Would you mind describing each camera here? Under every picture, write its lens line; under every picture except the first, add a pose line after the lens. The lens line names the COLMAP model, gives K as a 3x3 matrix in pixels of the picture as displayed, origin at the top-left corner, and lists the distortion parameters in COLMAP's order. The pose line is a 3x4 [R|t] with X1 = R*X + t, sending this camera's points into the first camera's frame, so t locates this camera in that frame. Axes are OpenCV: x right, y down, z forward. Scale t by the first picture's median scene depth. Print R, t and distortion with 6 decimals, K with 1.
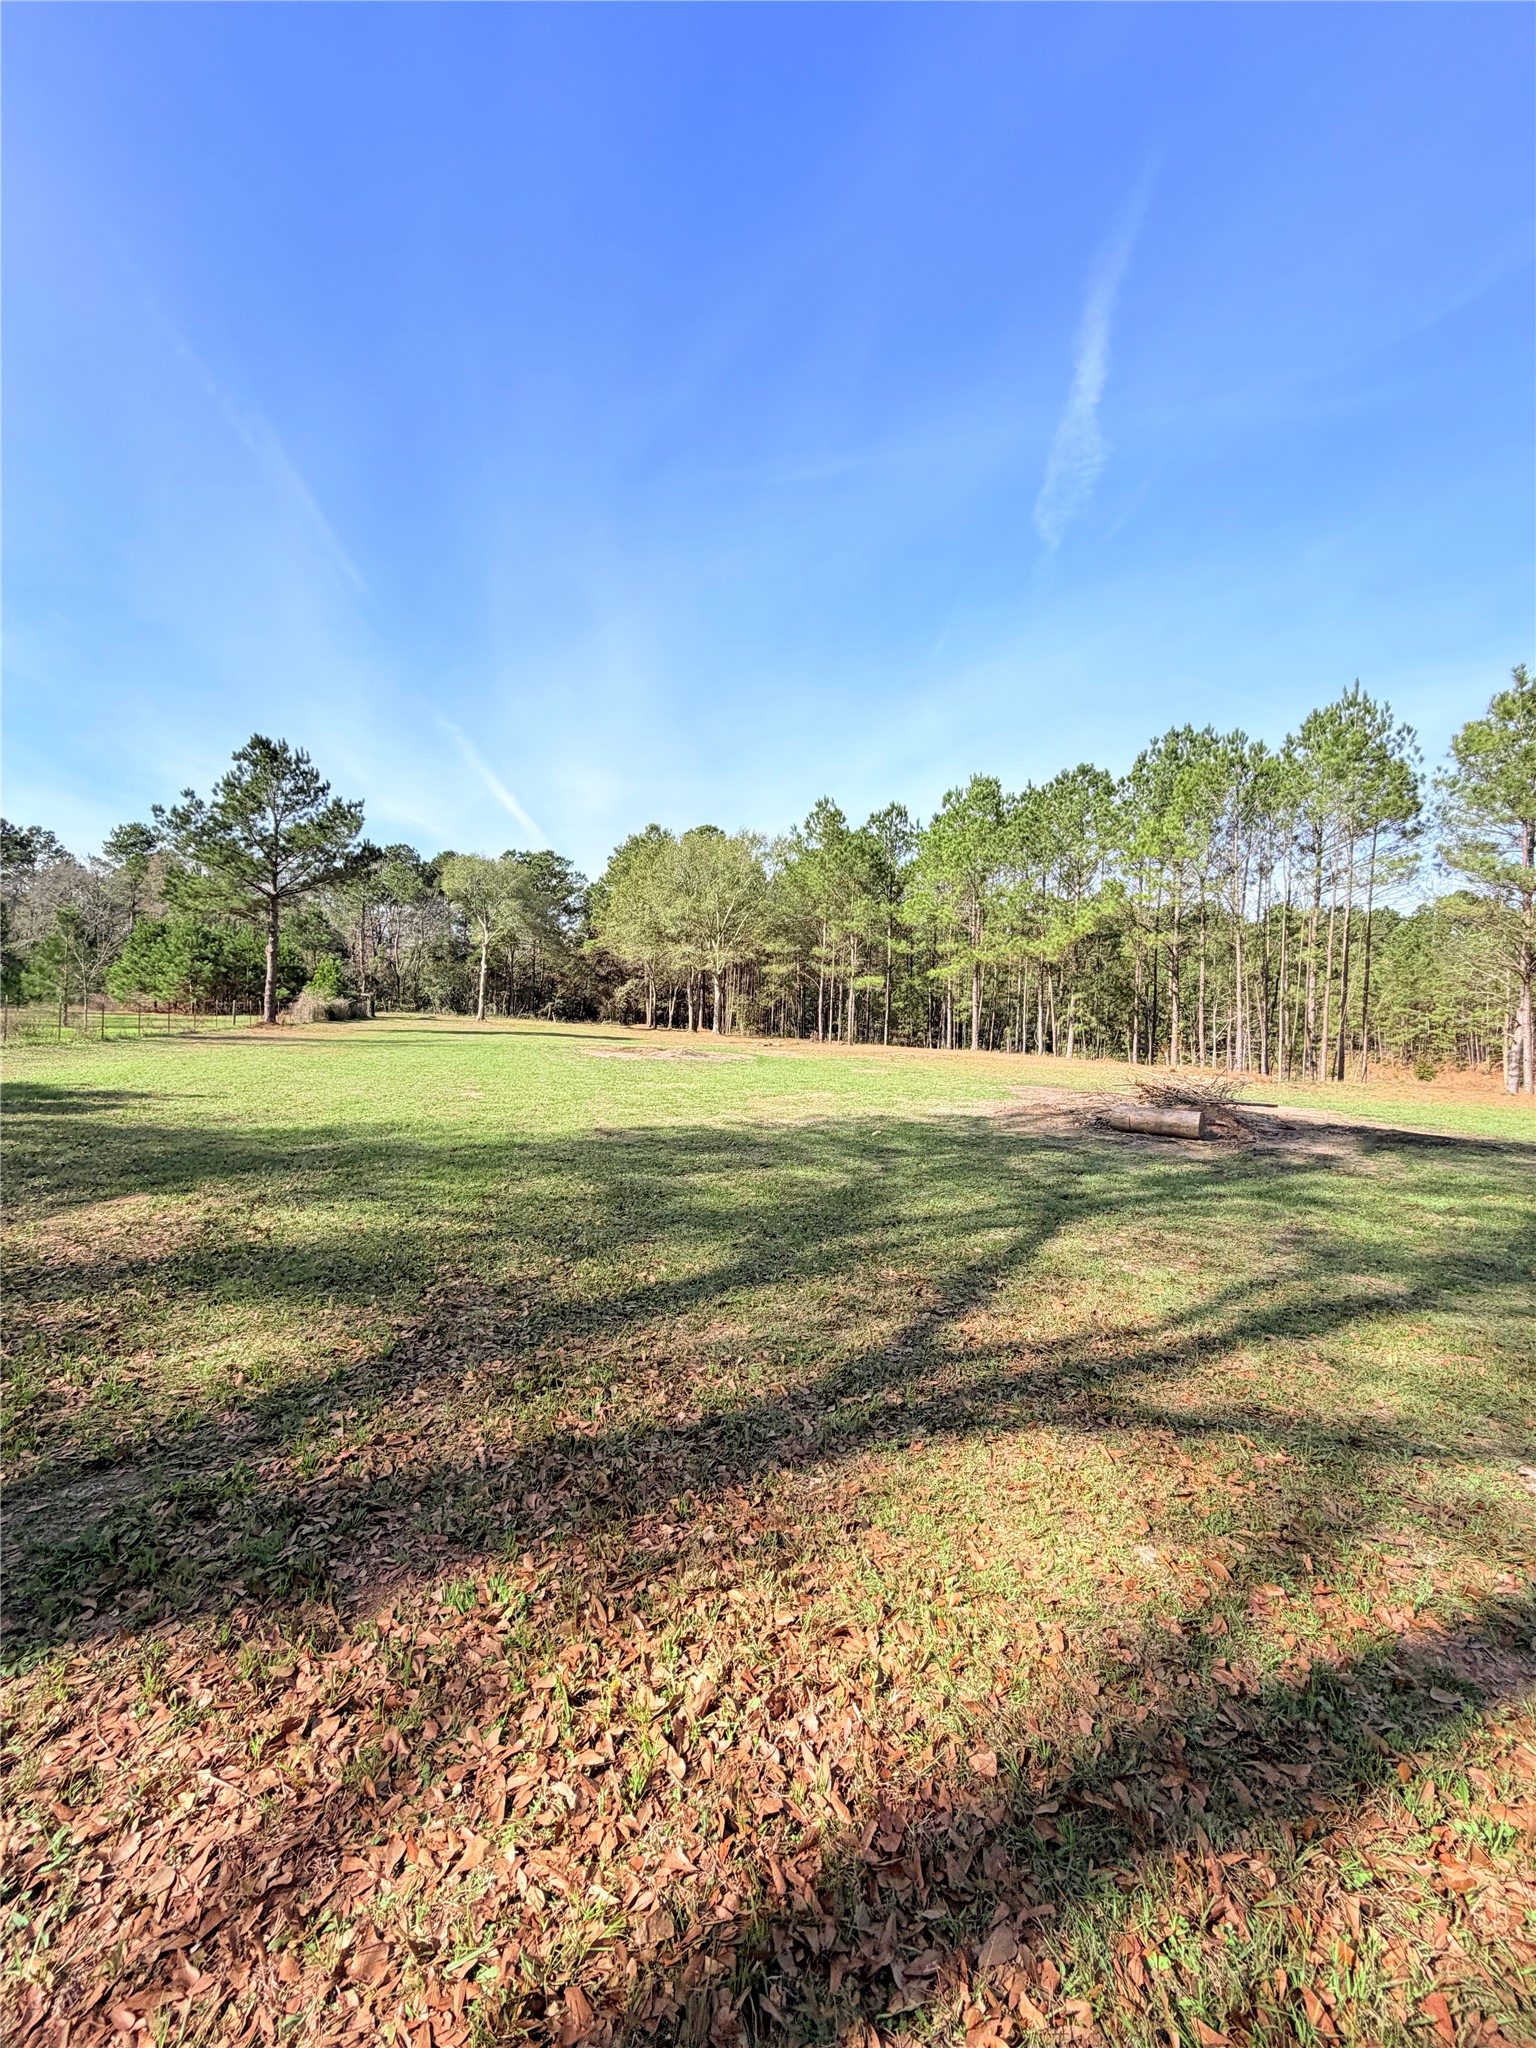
lens RADIAL K [[815.6, 0, 771.3], [0, 815.6, 1020.3], [0, 0, 1]] dist [-0.000885, -0.000393]
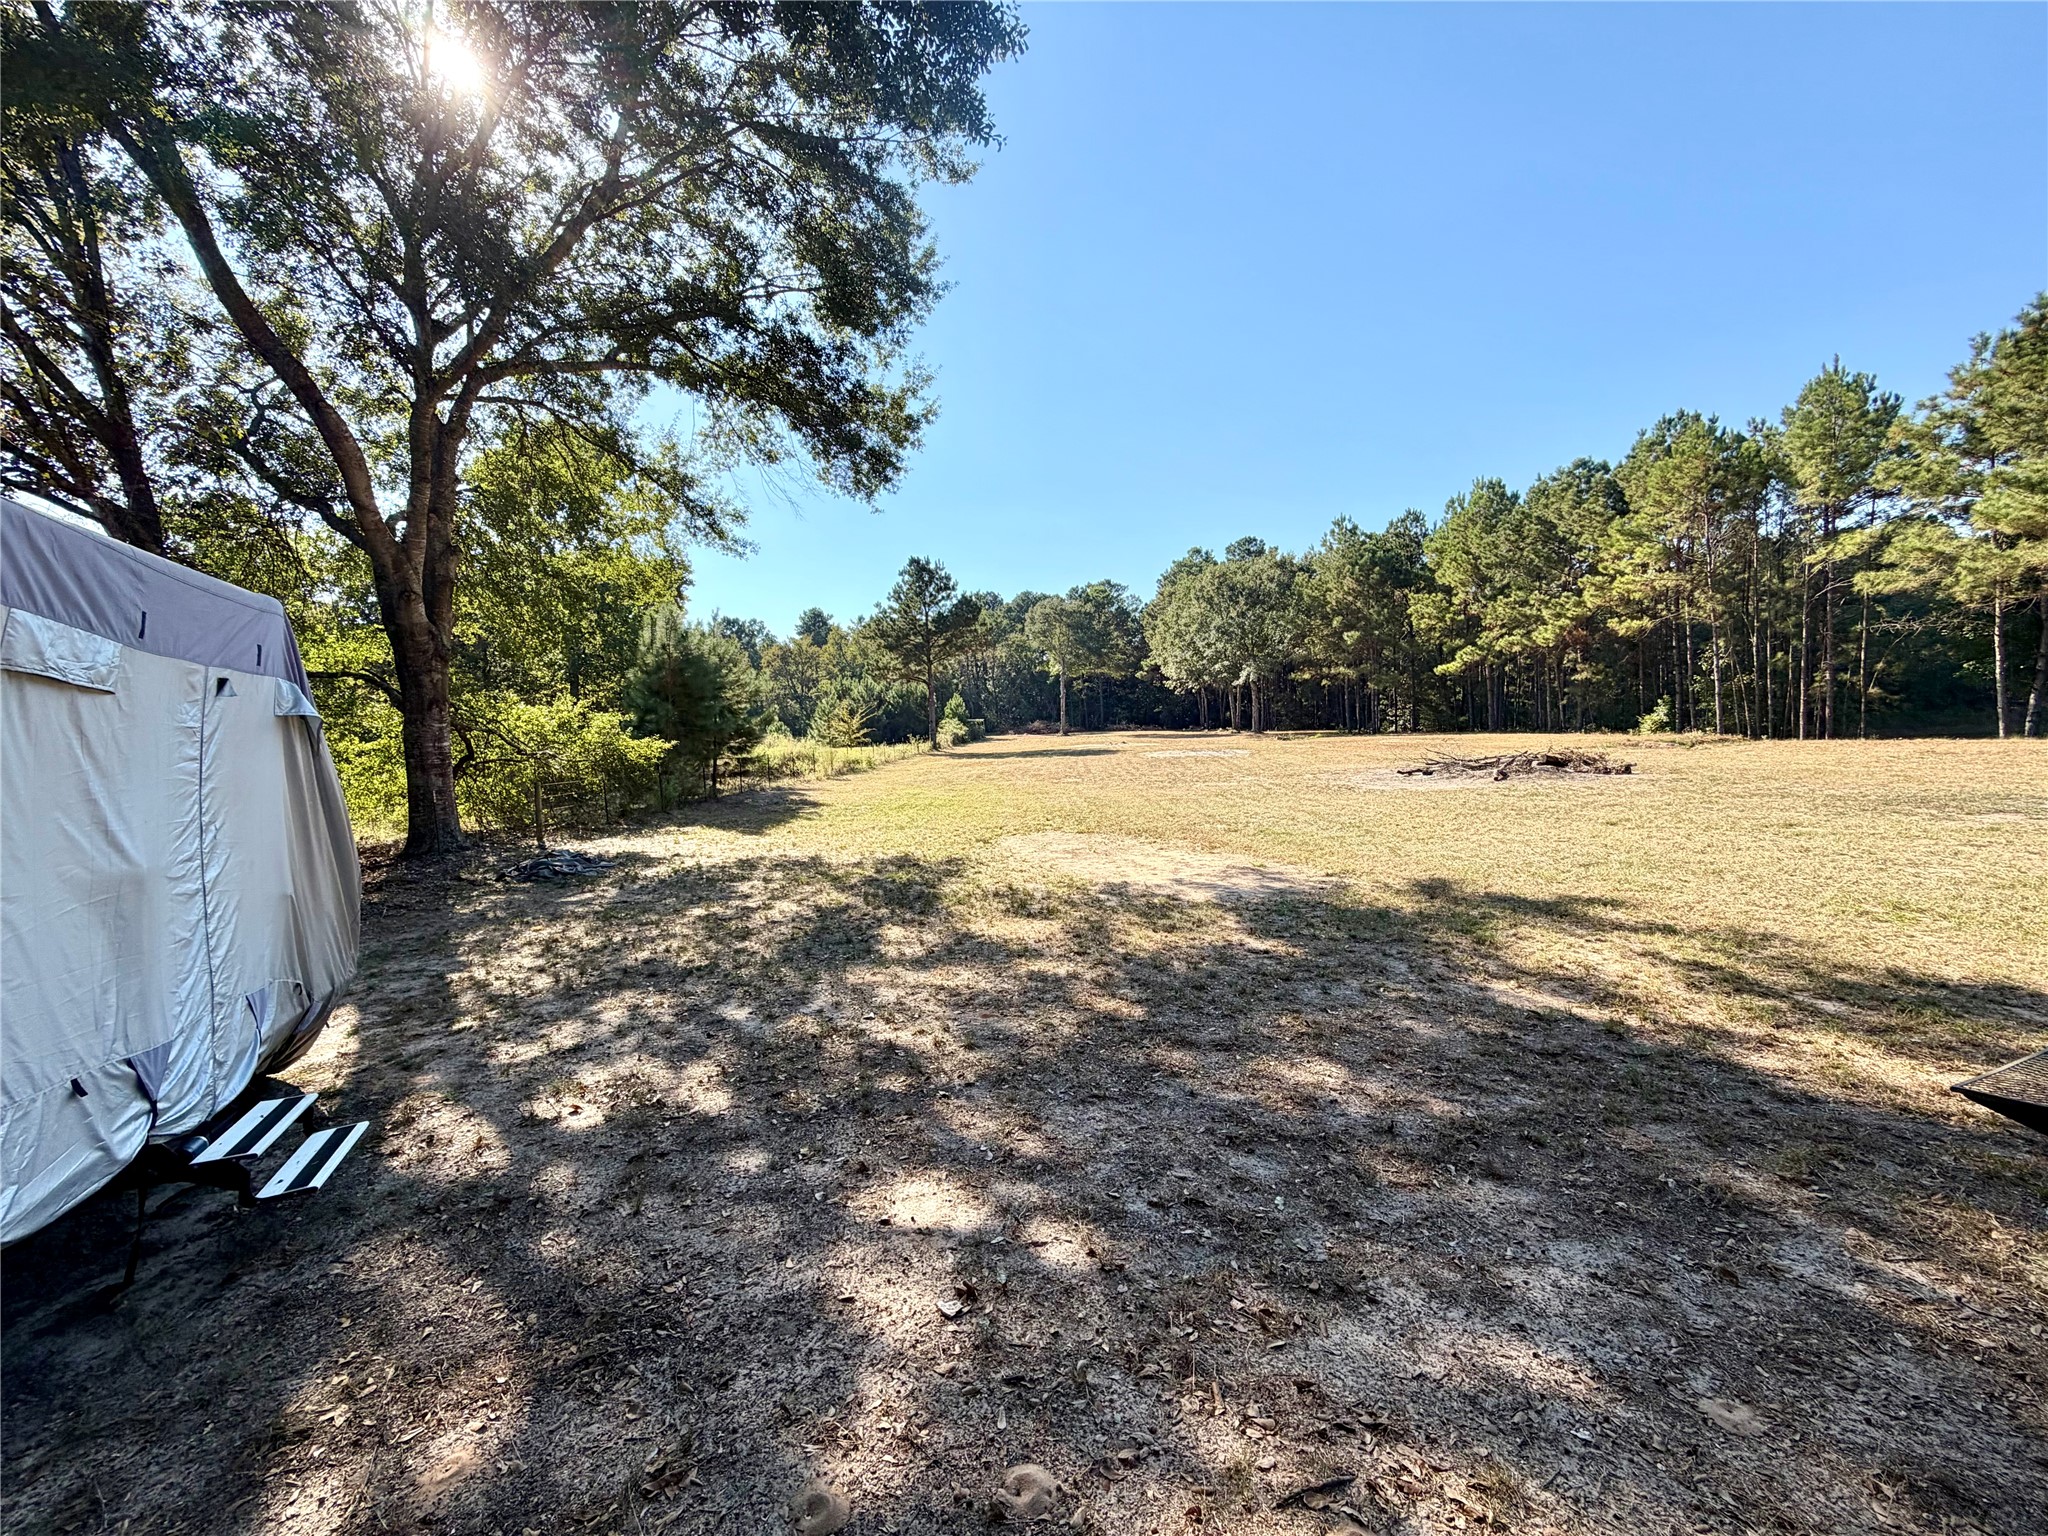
lens RADIAL K [[815.6, 0, 1023.4], [0, 815.6, 768.9], [0, 0, 1]] dist [-0.000885, -0.000393]
pose [[0.926590, -0.050232, -0.372704, 0.061944], [0.068168, 0.997056, 0.035093, 0.001846], [0.369844, -0.057924, 0.927286, -0.205564]]
